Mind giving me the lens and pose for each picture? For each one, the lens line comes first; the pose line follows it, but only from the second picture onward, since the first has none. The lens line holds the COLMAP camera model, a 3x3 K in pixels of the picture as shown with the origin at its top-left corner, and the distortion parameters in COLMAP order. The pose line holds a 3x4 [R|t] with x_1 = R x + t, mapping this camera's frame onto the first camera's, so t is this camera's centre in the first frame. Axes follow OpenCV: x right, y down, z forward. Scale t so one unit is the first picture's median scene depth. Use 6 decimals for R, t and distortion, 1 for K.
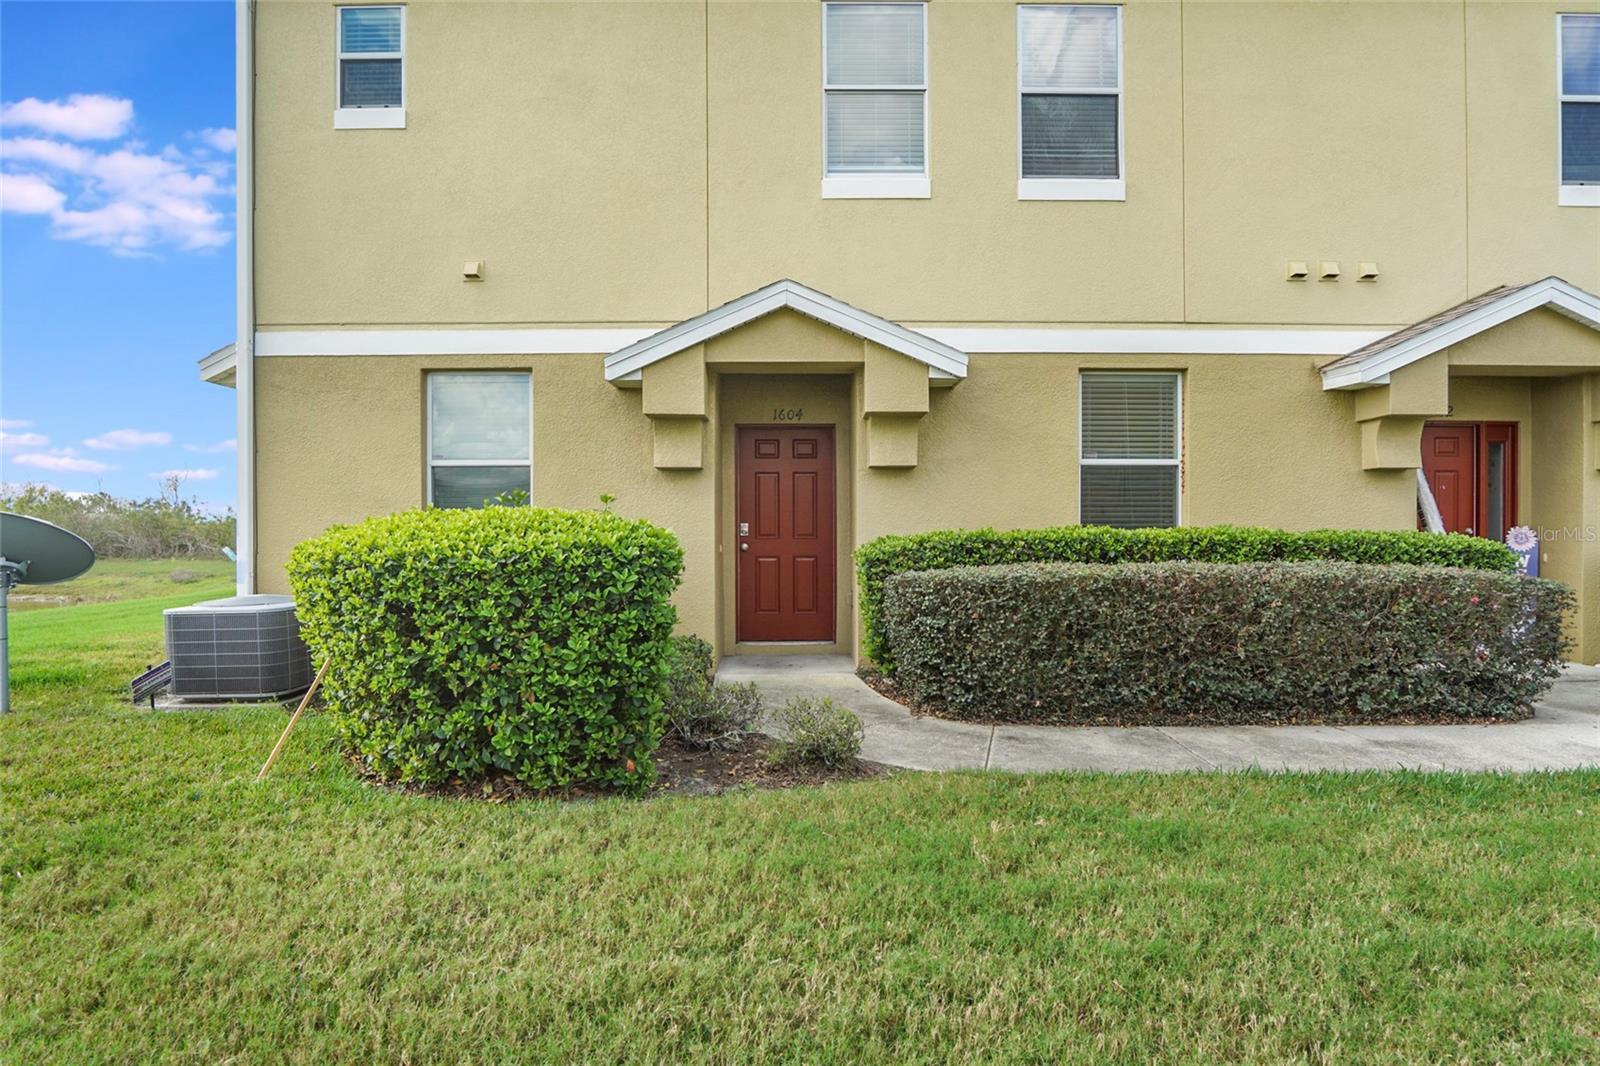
lens RADIAL K [[881.0, 0, 803.5], [0, 881.0, 533.7], [0, 0, 1]] dist [-0.036797, 0.010769]
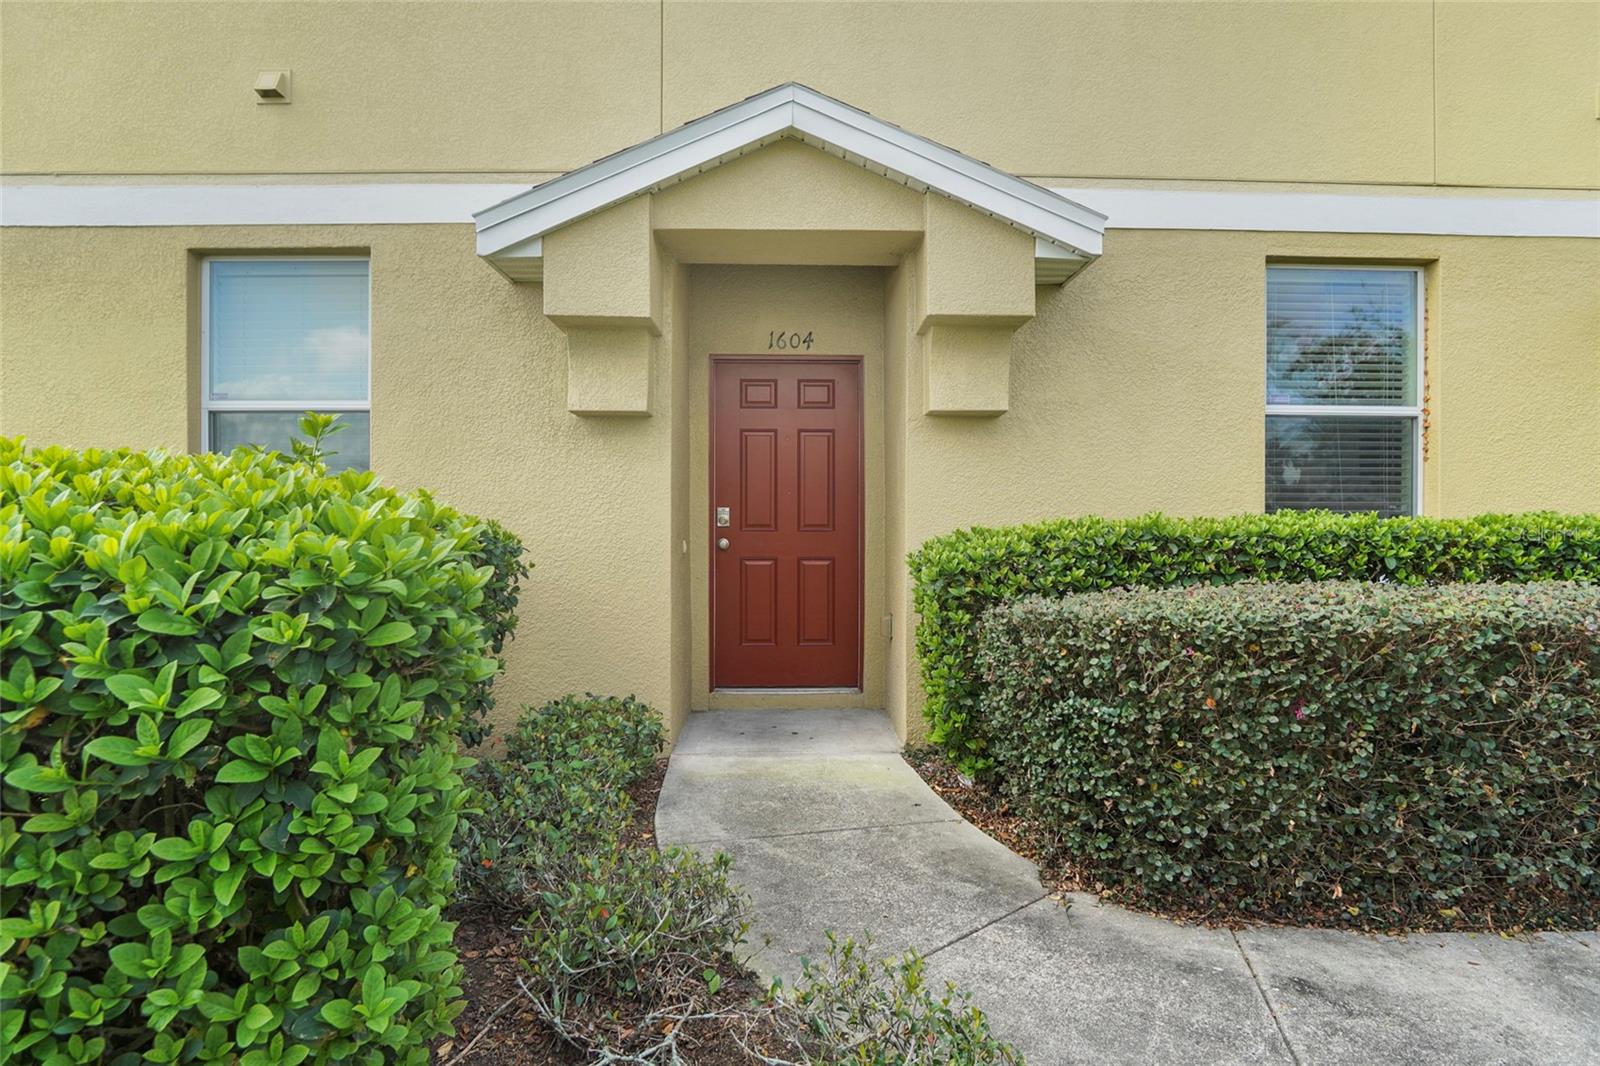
lens RADIAL K [[881.0, 0, 796.8], [0, 881.0, 535.2], [0, 0, 1]] dist [-0.036797, 0.010769]
pose [[0.999992, 0.004040, -0.000173, -0.014744], [-0.004037, 0.999908, 0.012962, 0.000109], [0.000225, -0.012961, 0.999916, 0.405475]]
